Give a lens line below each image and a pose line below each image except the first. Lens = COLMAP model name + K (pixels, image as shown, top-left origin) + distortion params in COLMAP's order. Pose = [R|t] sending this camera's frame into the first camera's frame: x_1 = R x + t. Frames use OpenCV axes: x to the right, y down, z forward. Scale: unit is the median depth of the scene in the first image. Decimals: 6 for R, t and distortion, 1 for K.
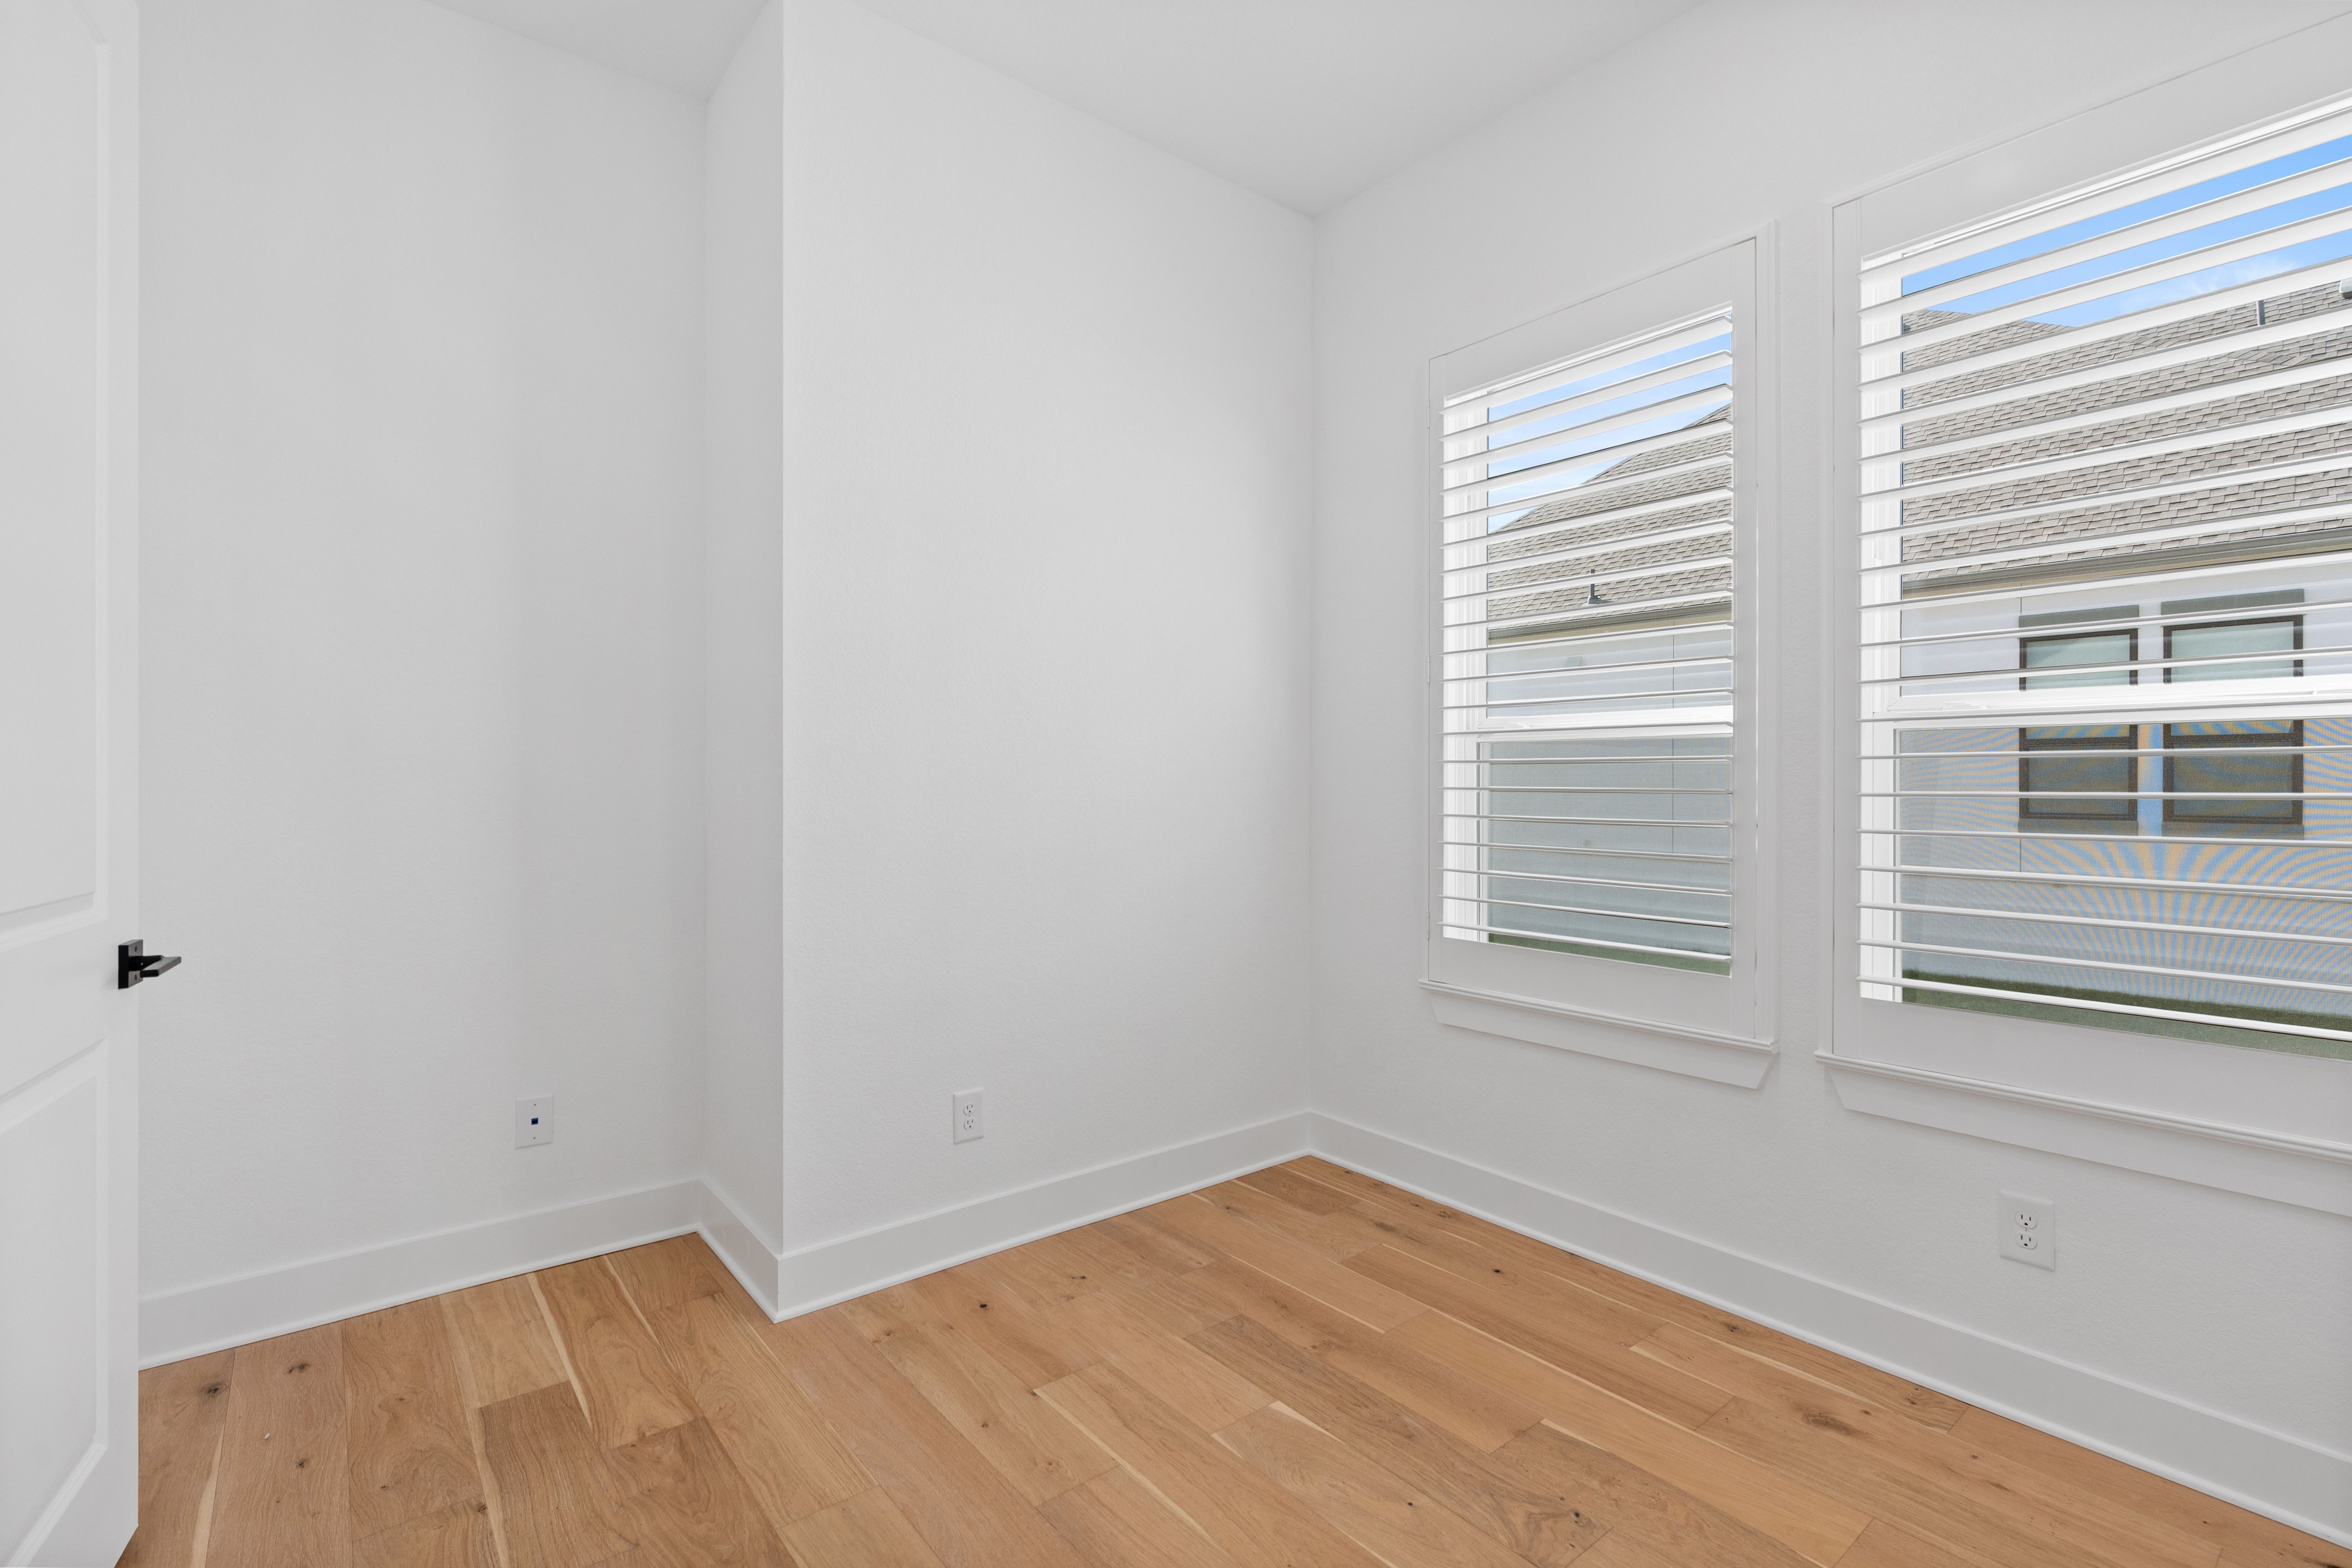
lens RADIAL K [[1070.5, 0, 1165.4], [0, 1070.5, 767.0], [0, 0, 1]] dist [-0.011262, 0.004975]
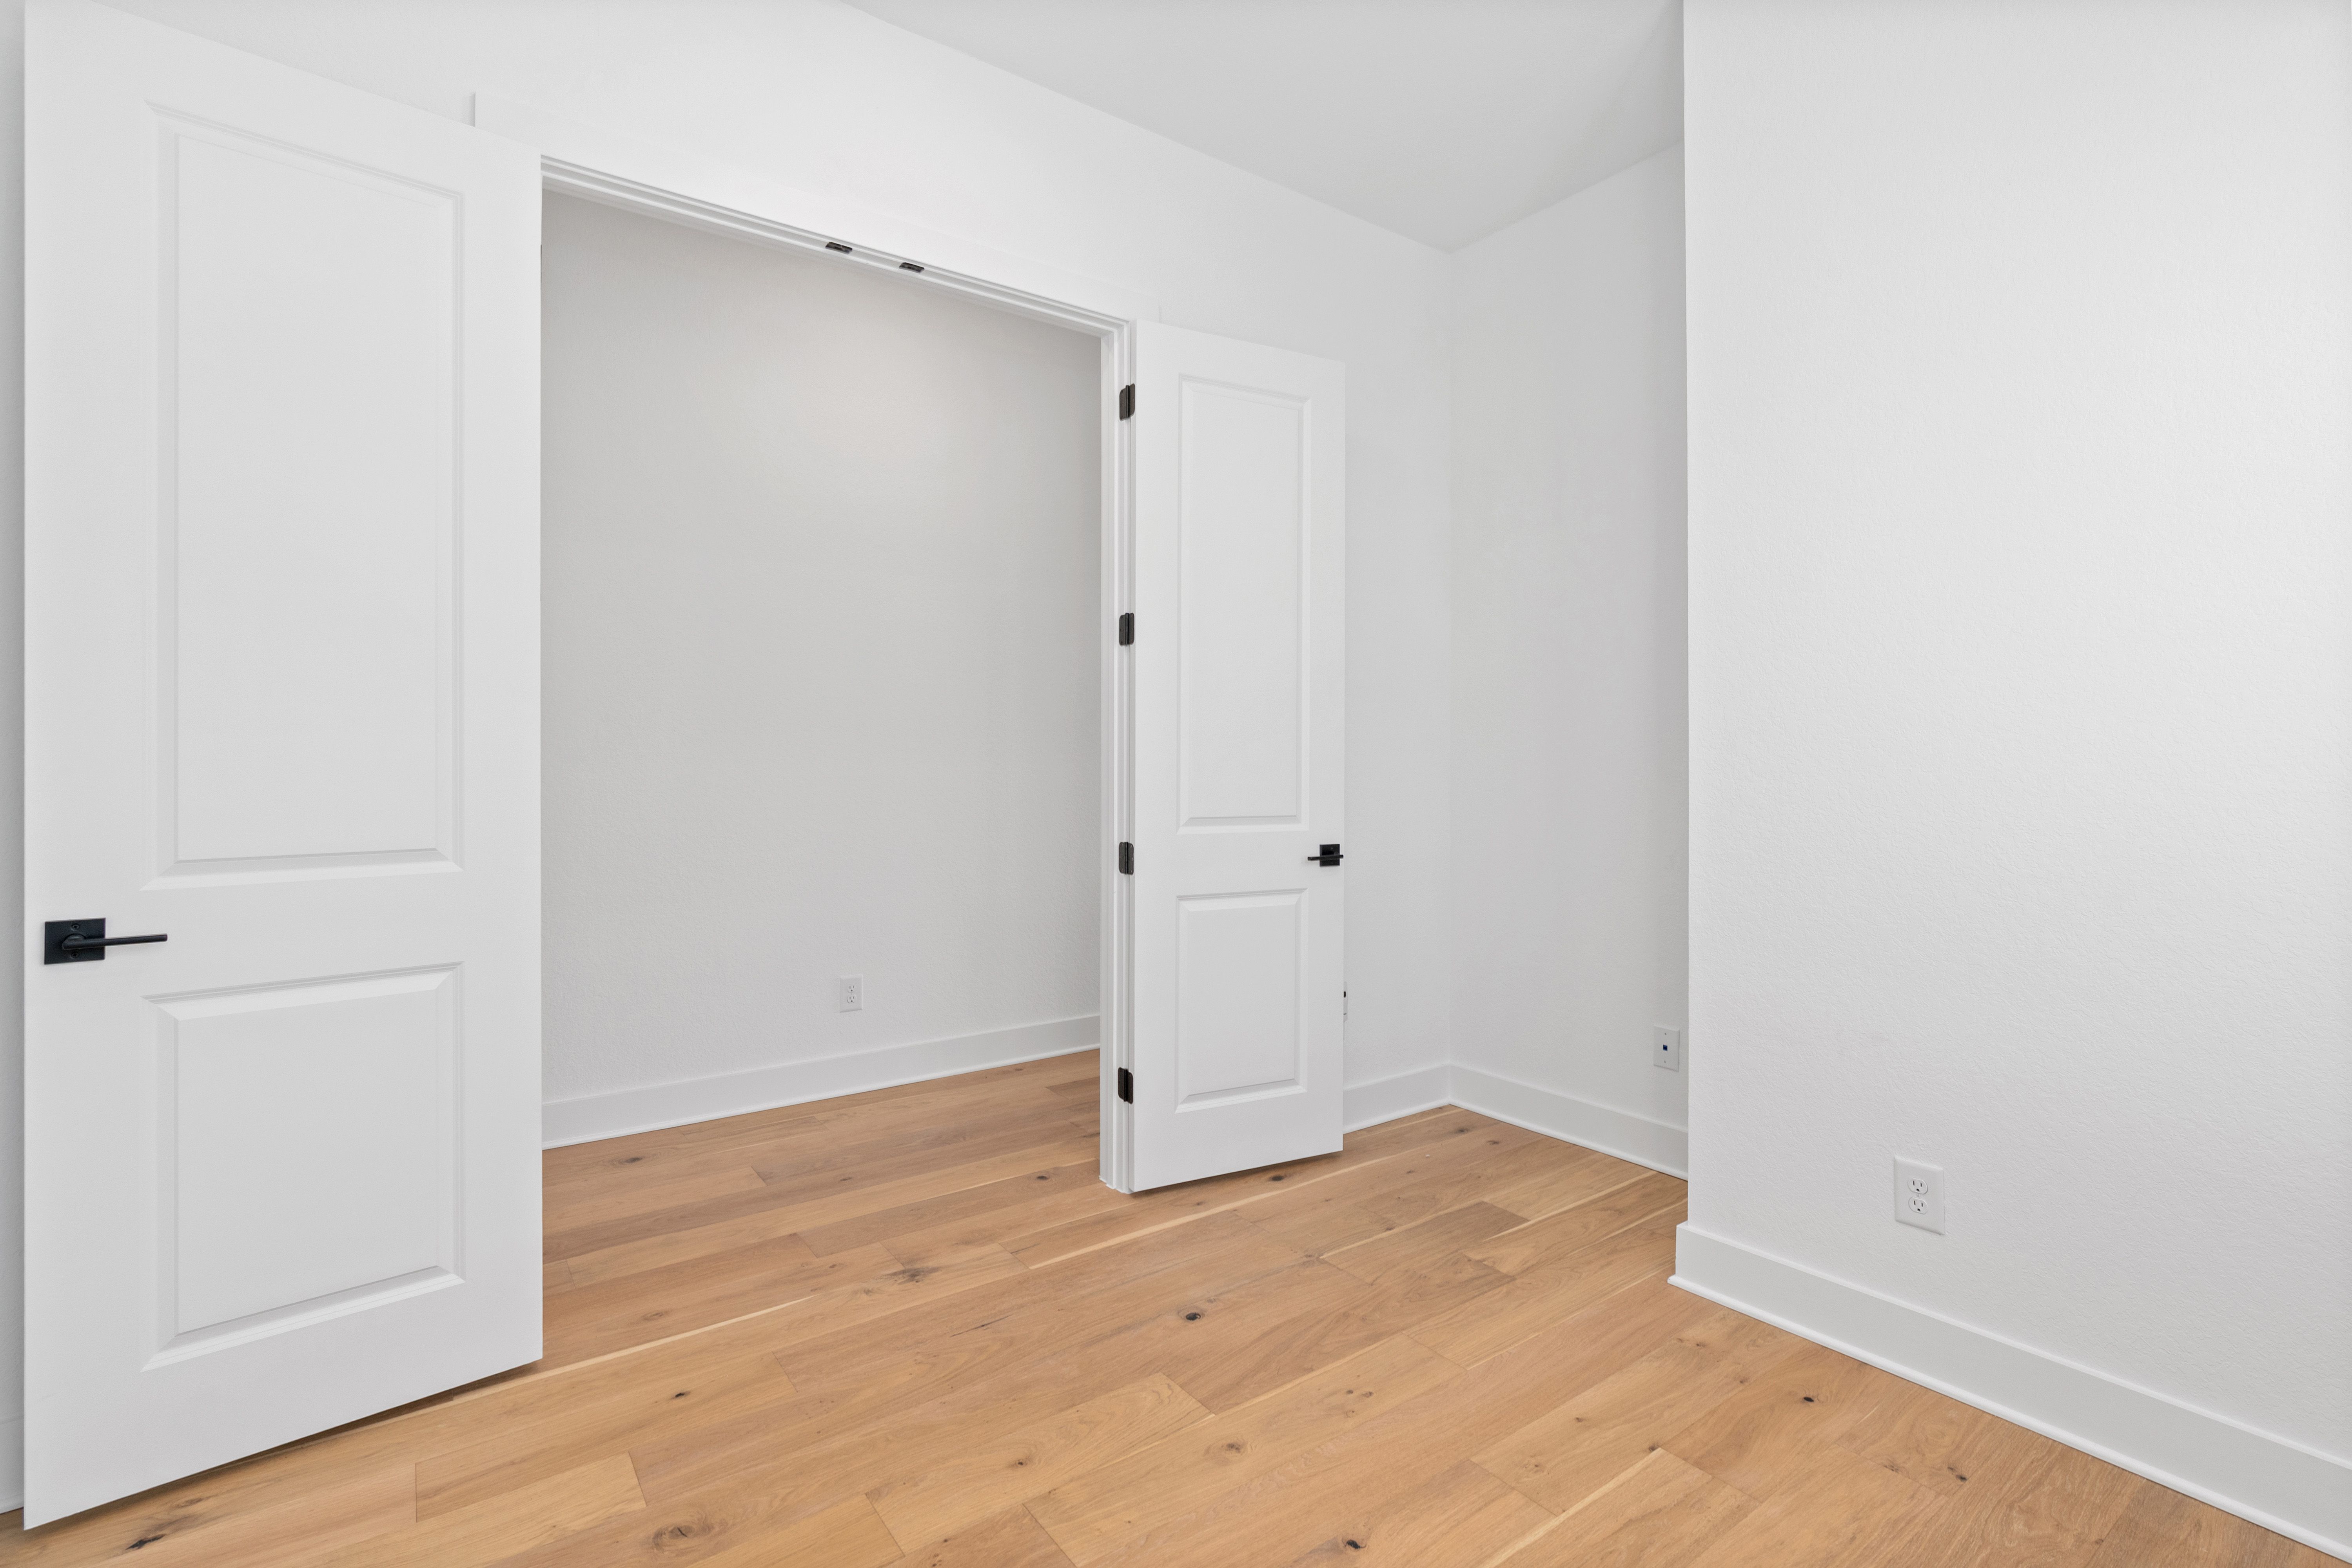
lens RADIAL K [[1070.5, 0, 1179.0], [0, 1070.5, 766.0], [0, 0, 1]] dist [-0.011262, 0.004975]
pose [[-0.046491, 0.004990, -0.998906, 0.742188], [0.009780, 0.999942, 0.004540, 0.010249], [0.998871, -0.009558, -0.046537, 0.621362]]
